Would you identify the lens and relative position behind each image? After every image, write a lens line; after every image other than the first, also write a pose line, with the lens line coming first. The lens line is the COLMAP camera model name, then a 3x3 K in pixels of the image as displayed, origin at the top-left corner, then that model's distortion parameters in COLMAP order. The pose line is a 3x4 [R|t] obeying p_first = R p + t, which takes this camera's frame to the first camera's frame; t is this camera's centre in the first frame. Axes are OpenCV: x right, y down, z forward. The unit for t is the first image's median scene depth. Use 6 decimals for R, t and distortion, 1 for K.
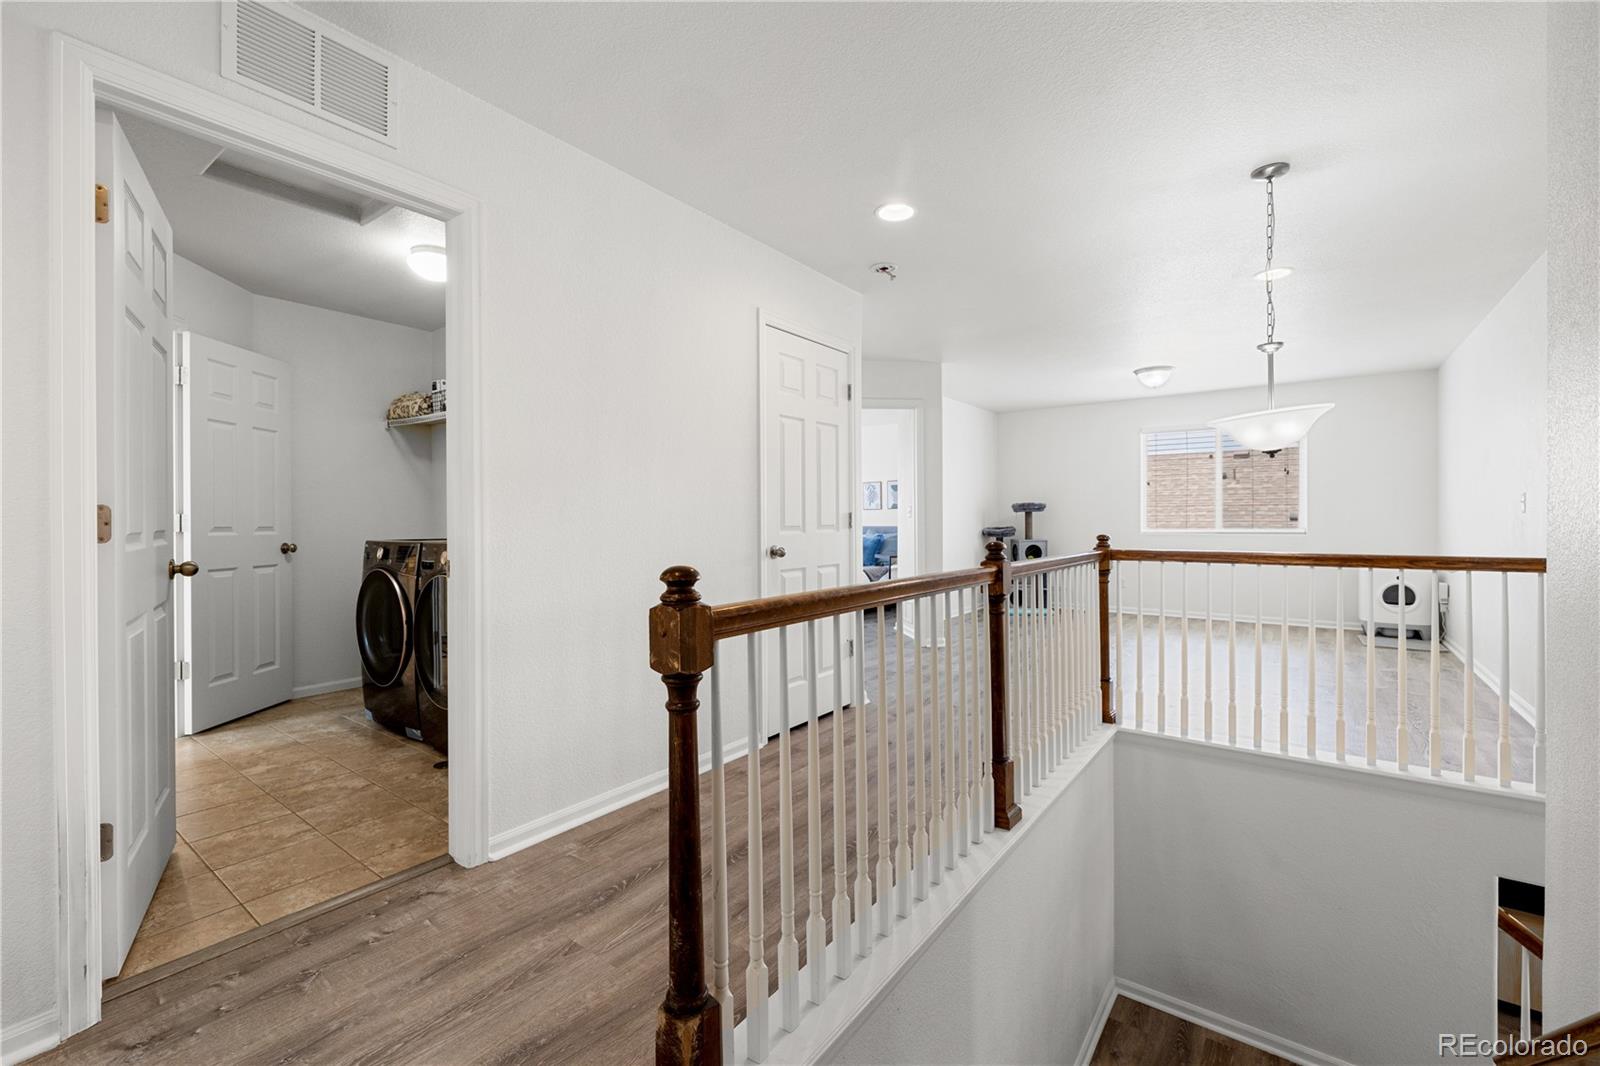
lens RADIAL K [[674.1, 0, 795.0], [0, 674.1, 524.8], [0, 0, 1]] dist [0.000925, -0.000646]
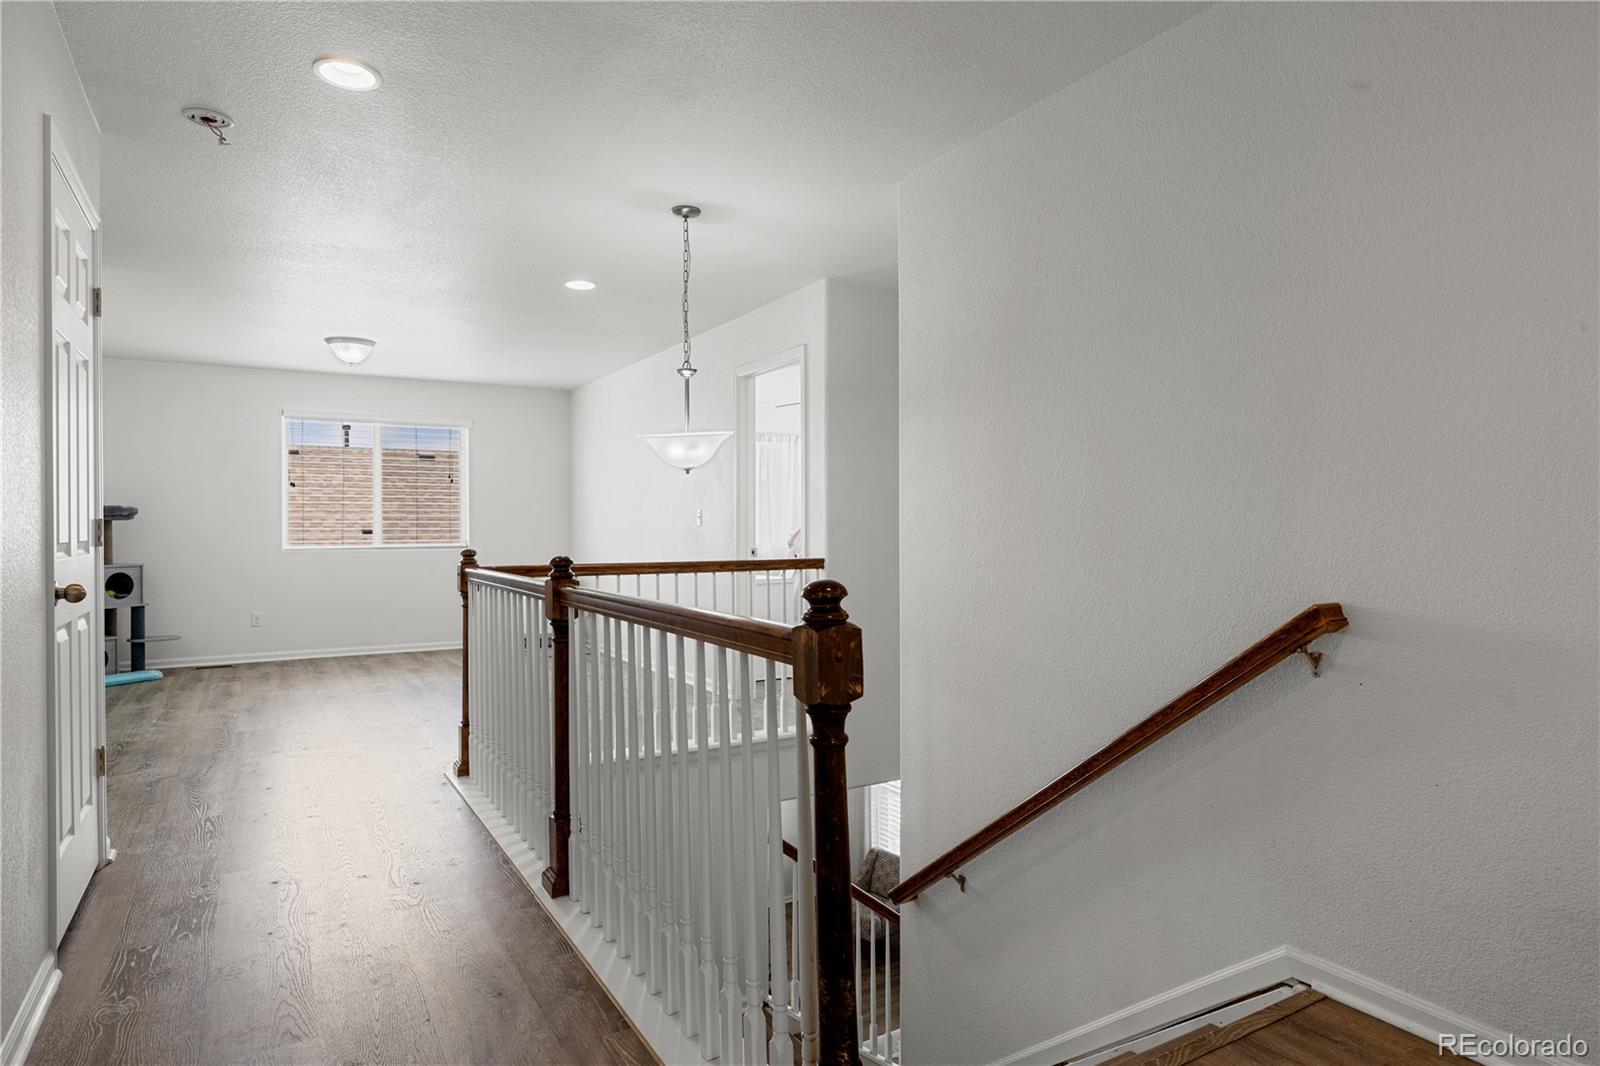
lens RADIAL K [[912.1, 0, 793.2], [0, 912.1, 532.9], [0, 0, 1]] dist [0.007503, 0.000289]
pose [[0.392984, -0.001519, 0.919544, -0.450115], [0.009596, 0.999951, -0.002449, 0.001163], [-0.919495, 0.009787, 0.392980, 0.202786]]
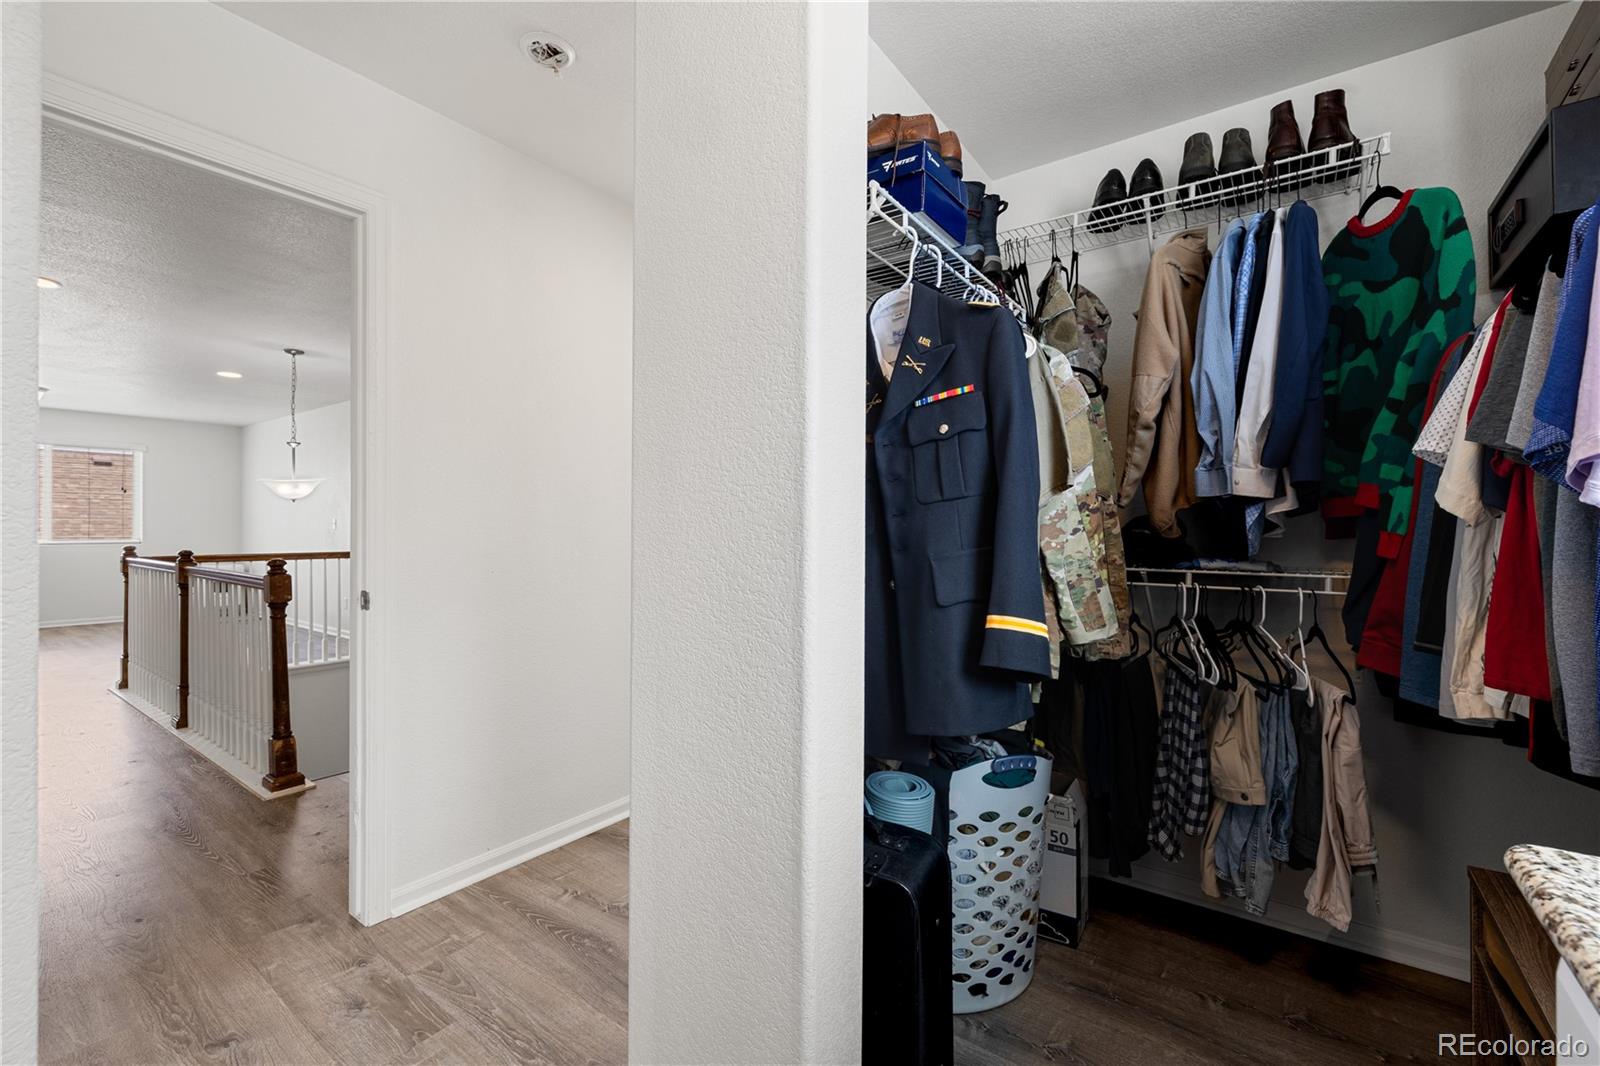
lens RADIAL K [[674.1, 0, 787.3], [0, 674.1, 523.1], [0, 0, 1]] dist [0.000925, -0.000646]
pose [[-0.005302, 0.008427, 0.999950, -0.926250], [0.005645, 0.999949, -0.008397, -0.012791], [-0.999970, 0.005600, -0.005350, -0.294946]]
